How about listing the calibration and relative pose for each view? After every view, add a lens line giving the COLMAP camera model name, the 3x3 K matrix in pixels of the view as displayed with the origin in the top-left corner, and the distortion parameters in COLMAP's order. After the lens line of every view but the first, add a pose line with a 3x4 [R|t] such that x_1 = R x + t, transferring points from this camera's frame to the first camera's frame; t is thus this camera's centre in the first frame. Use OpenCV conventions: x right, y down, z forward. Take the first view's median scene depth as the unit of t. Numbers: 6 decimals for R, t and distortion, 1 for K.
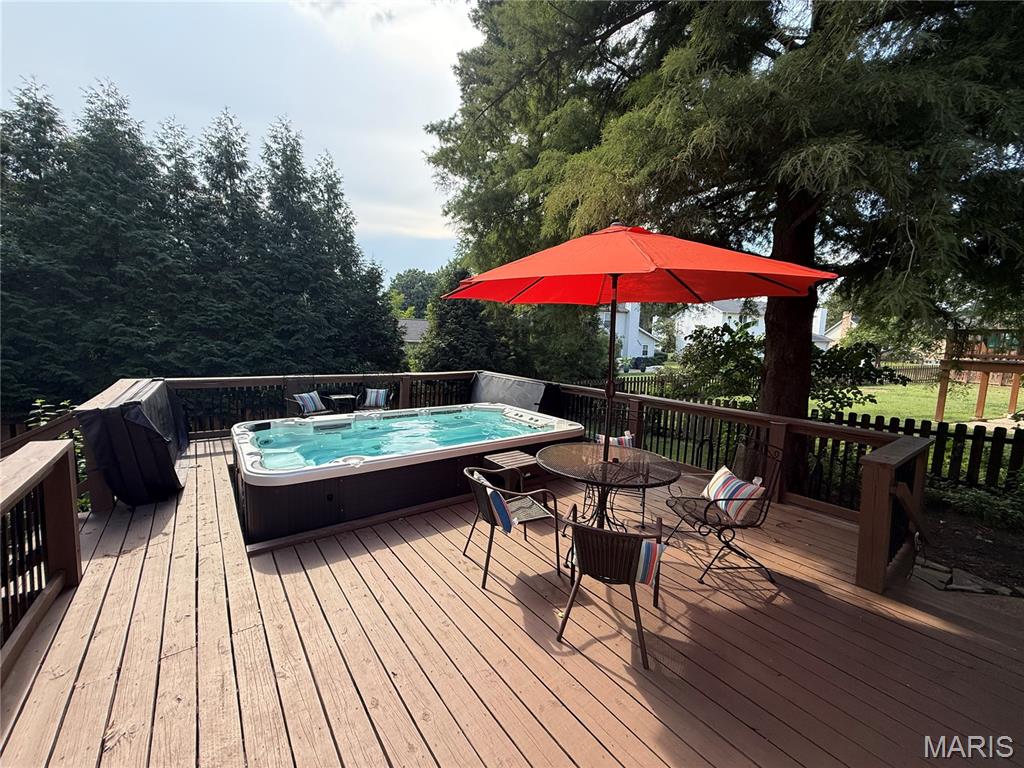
lens RADIAL K [[405.2, 0, 508.4], [0, 405.2, 386.1], [0, 0, 1]] dist [0.000971, -0.000461]
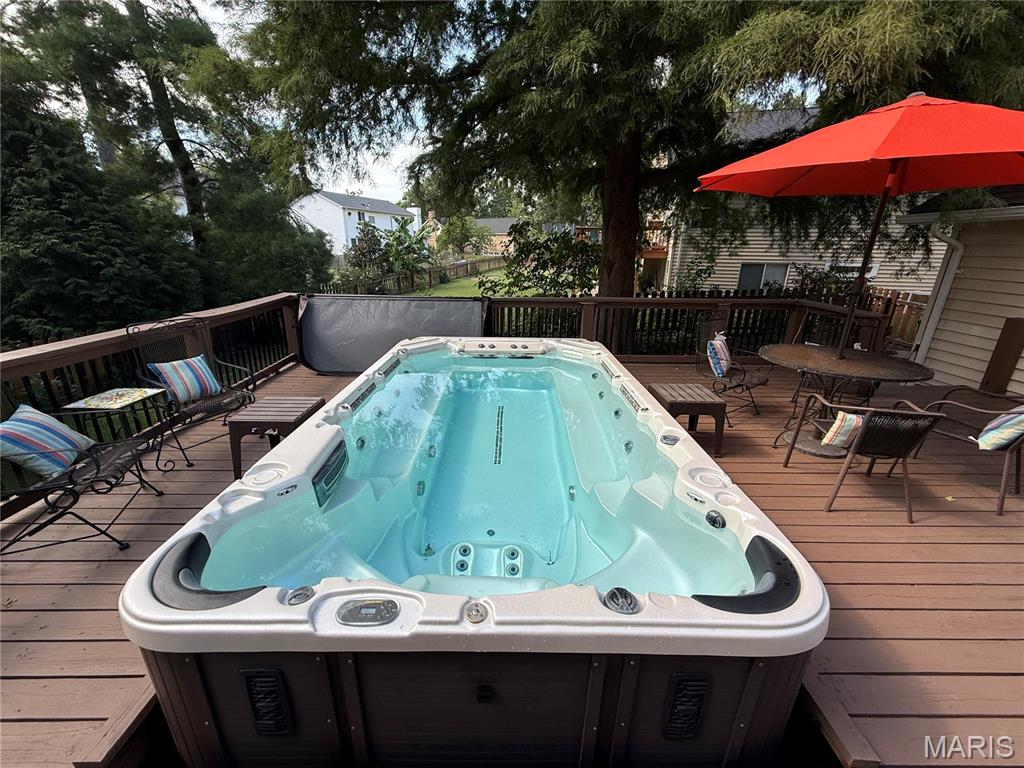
lens RADIAL K [[405.2, 0, 508.4], [0, 405.2, 386.1], [0, 0, 1]] dist [0.000971, -0.000461]
pose [[0.598372, -0.282767, 0.749662, -0.312170], [0.099874, 0.954679, 0.280379, -0.036828], [-0.794969, -0.092899, 0.599495, 0.313130]]
